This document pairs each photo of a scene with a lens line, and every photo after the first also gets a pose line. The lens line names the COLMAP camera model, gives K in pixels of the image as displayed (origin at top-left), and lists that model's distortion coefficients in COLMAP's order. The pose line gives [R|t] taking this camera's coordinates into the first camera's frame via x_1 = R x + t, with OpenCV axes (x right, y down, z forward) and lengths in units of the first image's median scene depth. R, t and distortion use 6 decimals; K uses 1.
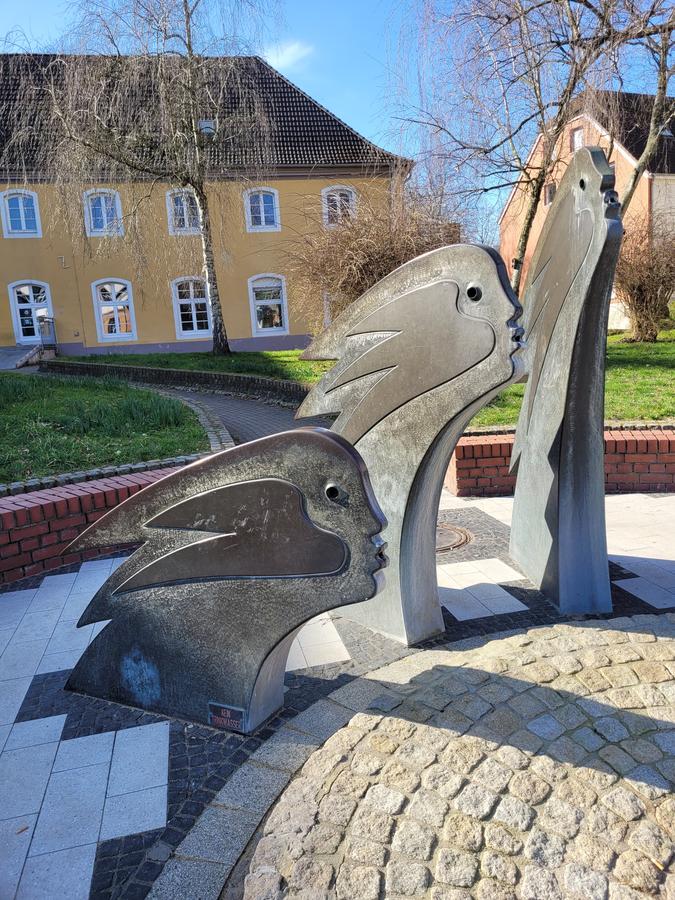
lens RADIAL K [[676.5, 0, 362.8], [0, 676.5, 443.2], [0, 0, 1]] dist [0.024040, 0.000784]
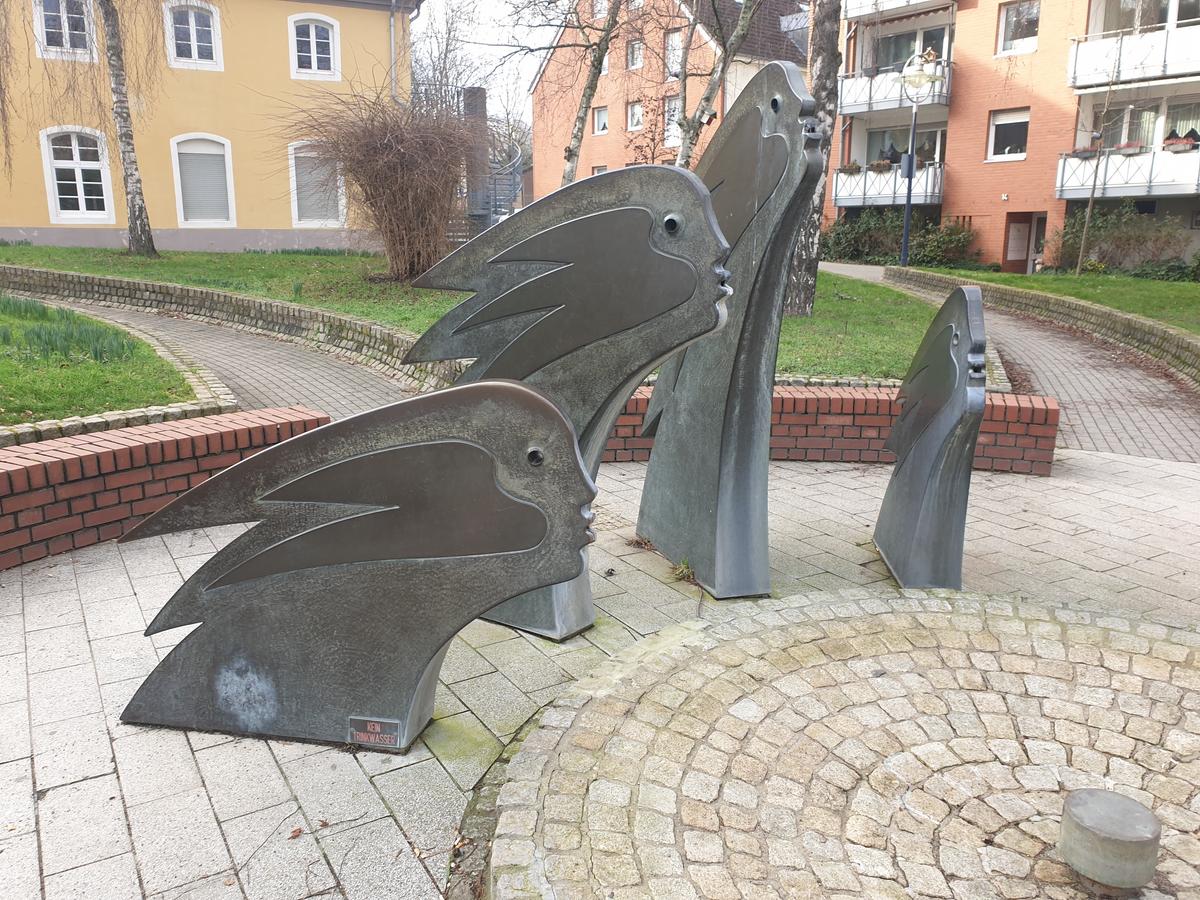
lens RADIAL K [[930.9, 0, 587.3], [0, 930.9, 445.6], [0, 0, 1]] dist [0.032649, -0.023353]
pose [[0.962340, 0.005517, 0.271792, -0.236979], [-0.020981, 0.998319, 0.054025, -0.004724], [-0.271037, -0.057693, 0.960839, -0.113634]]
